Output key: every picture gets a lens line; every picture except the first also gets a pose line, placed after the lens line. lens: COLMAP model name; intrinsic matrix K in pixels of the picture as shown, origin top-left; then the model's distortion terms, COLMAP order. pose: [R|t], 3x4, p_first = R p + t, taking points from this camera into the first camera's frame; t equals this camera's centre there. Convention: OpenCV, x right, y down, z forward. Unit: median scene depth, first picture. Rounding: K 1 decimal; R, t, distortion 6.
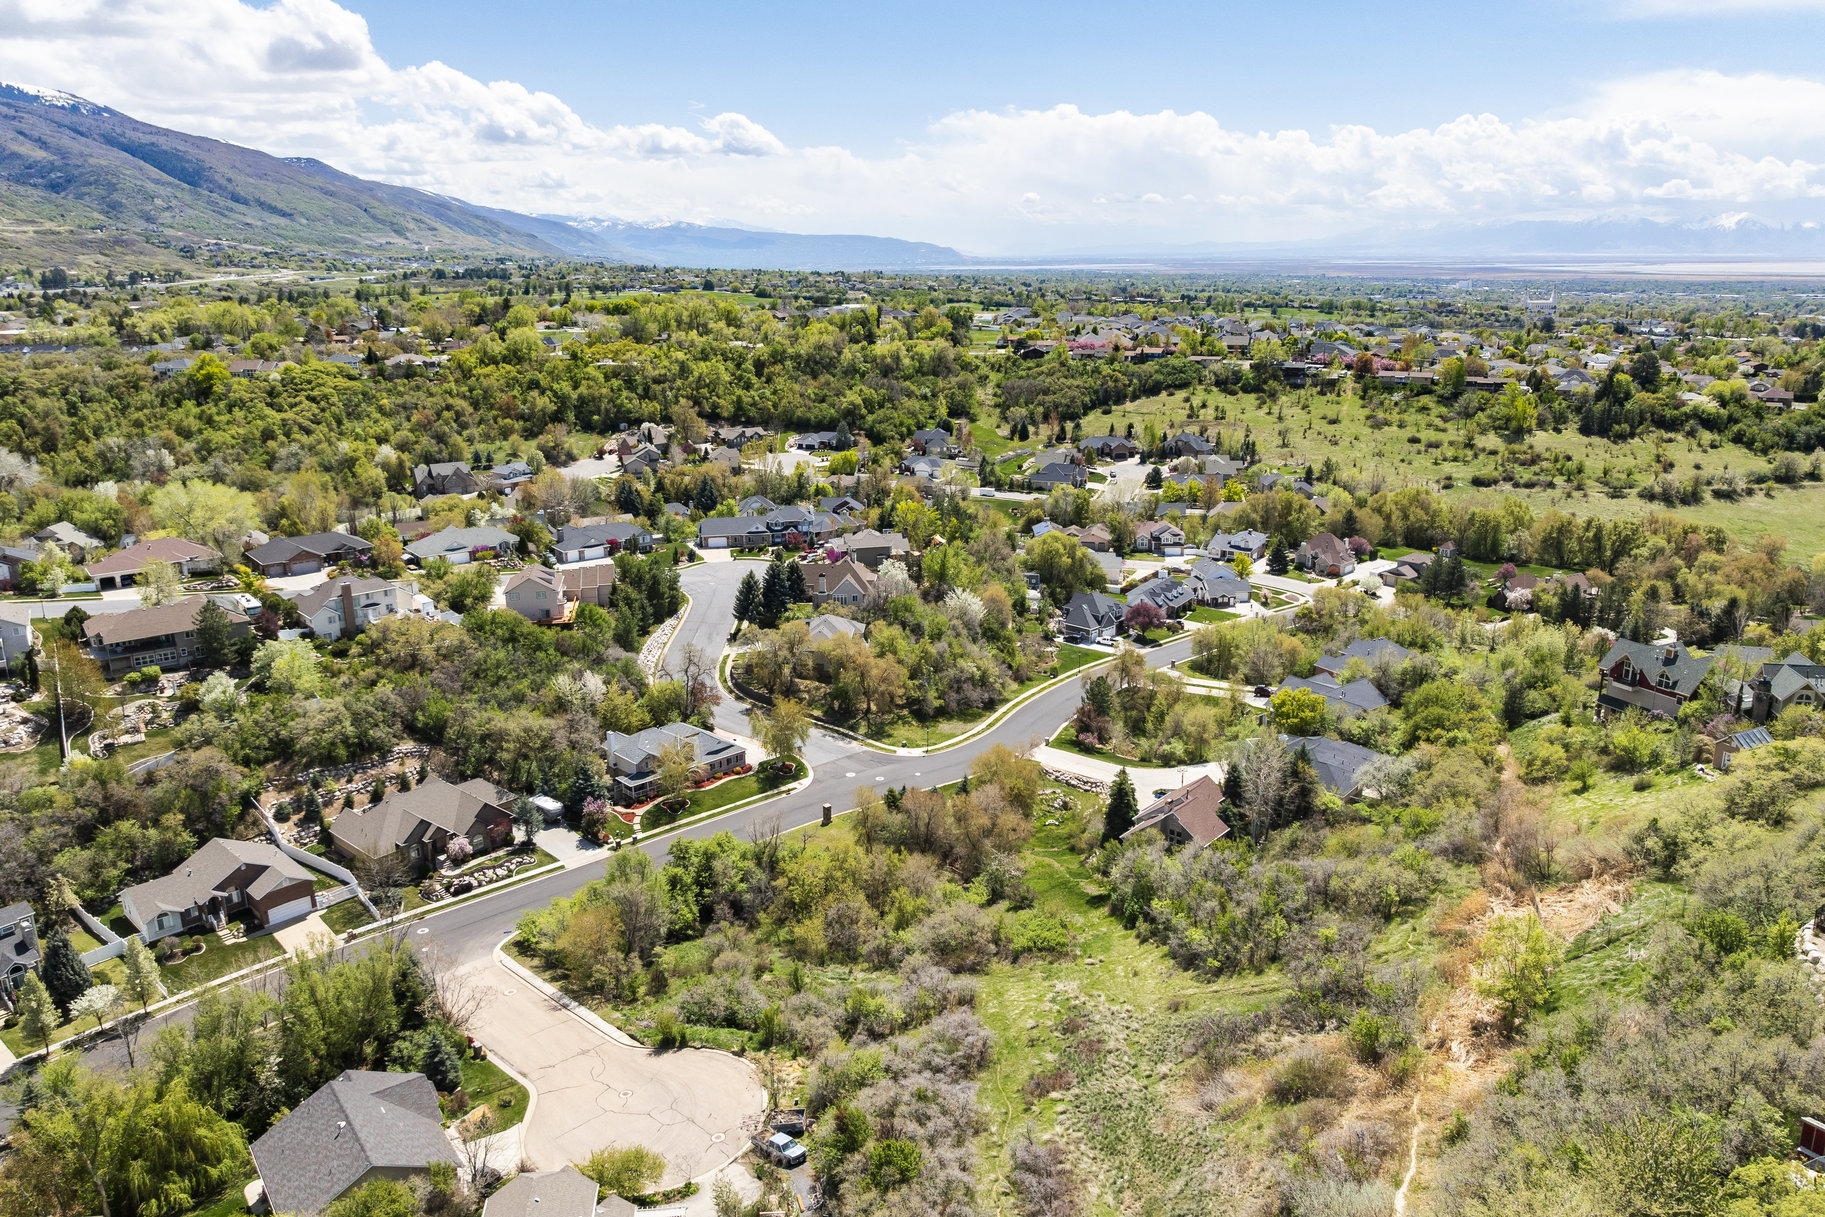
lens RADIAL K [[1338.4, 0, 908.4], [0, 1338.4, 579.6], [0, 0, 1]] dist [-0.041390, 0.012560]
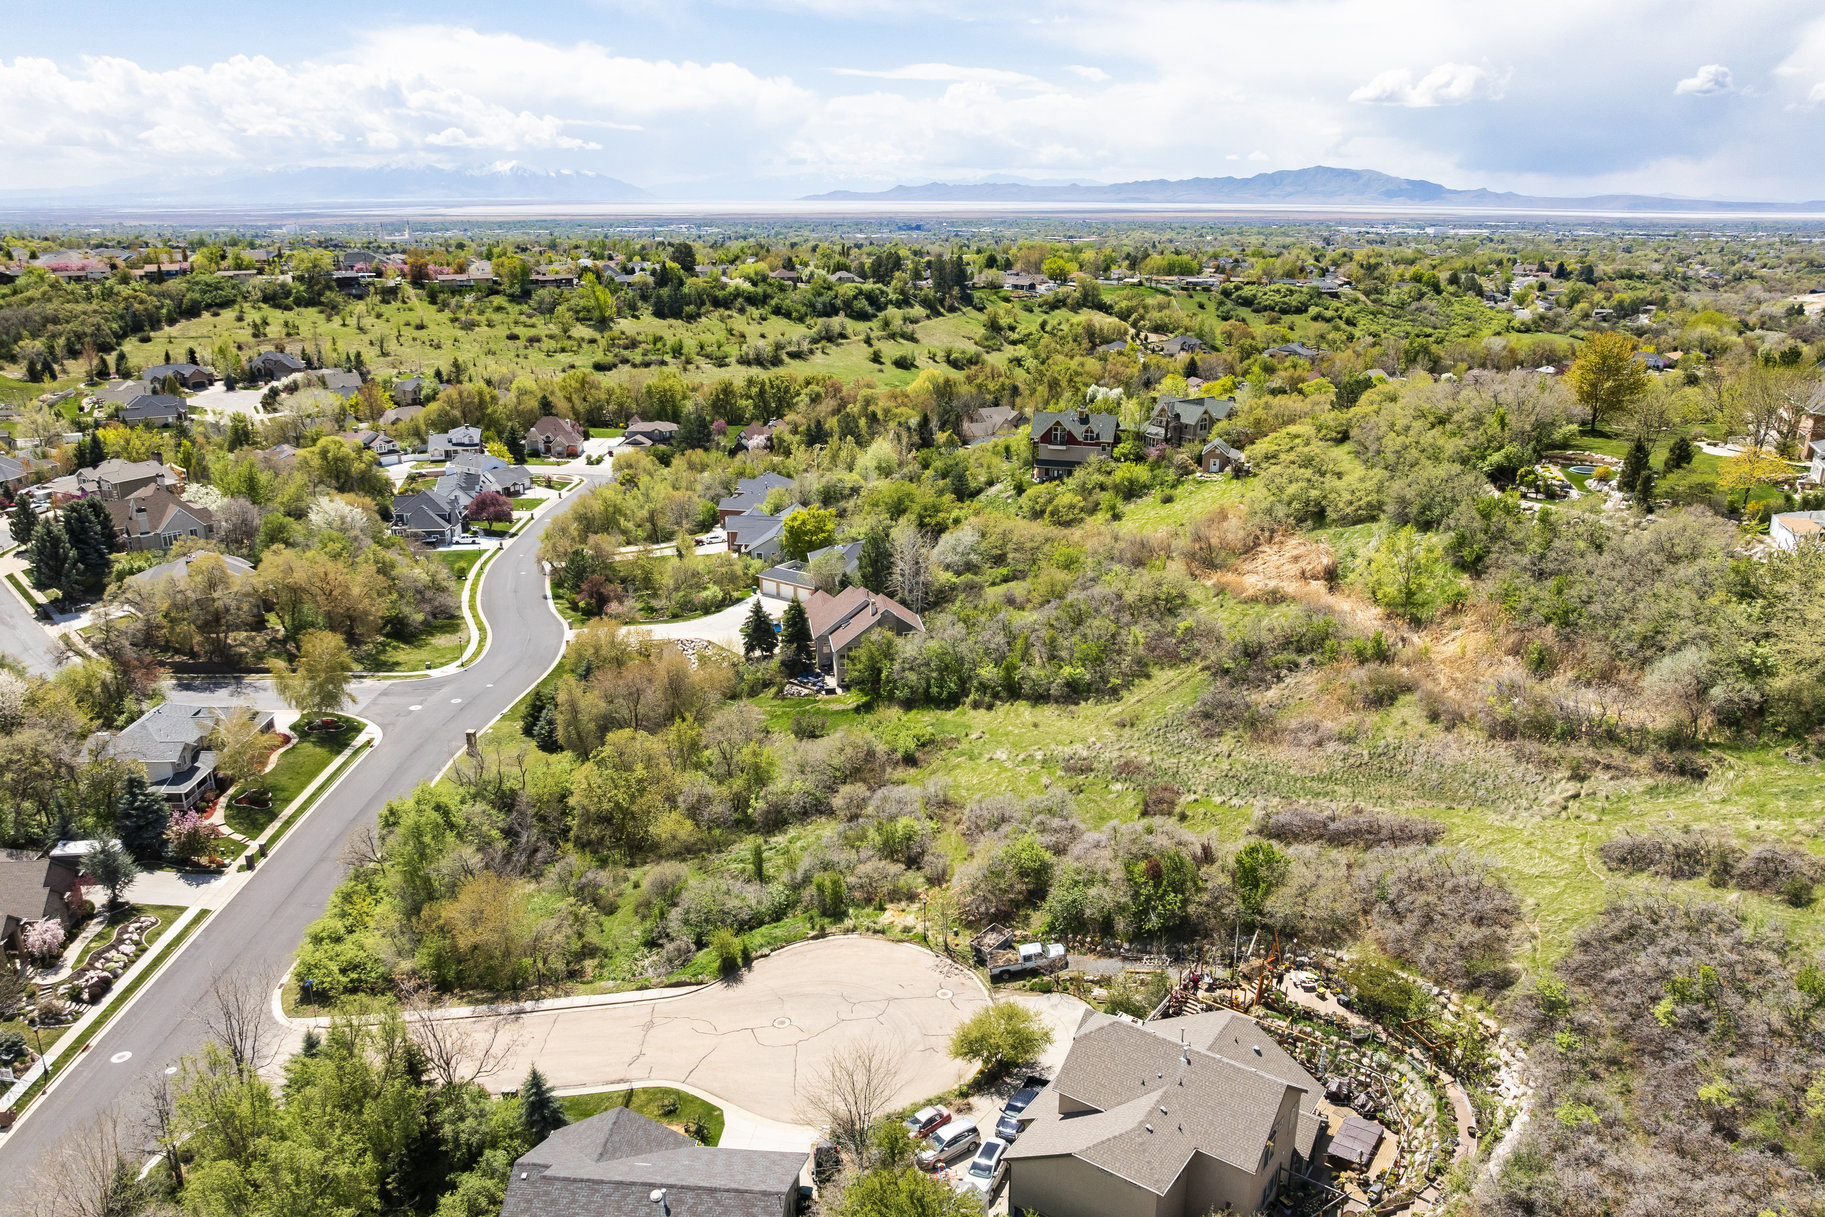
lens RADIAL K [[1338.4, 0, 908.4], [0, 1338.4, 579.6], [0, 0, 1]] dist [-0.041390, 0.012560]
pose [[0.656058, -0.197046, 0.728533, -0.174624], [0.174207, 0.978785, 0.107855, 0.015952], [-0.734330, 0.056157, 0.676466, 0.104884]]
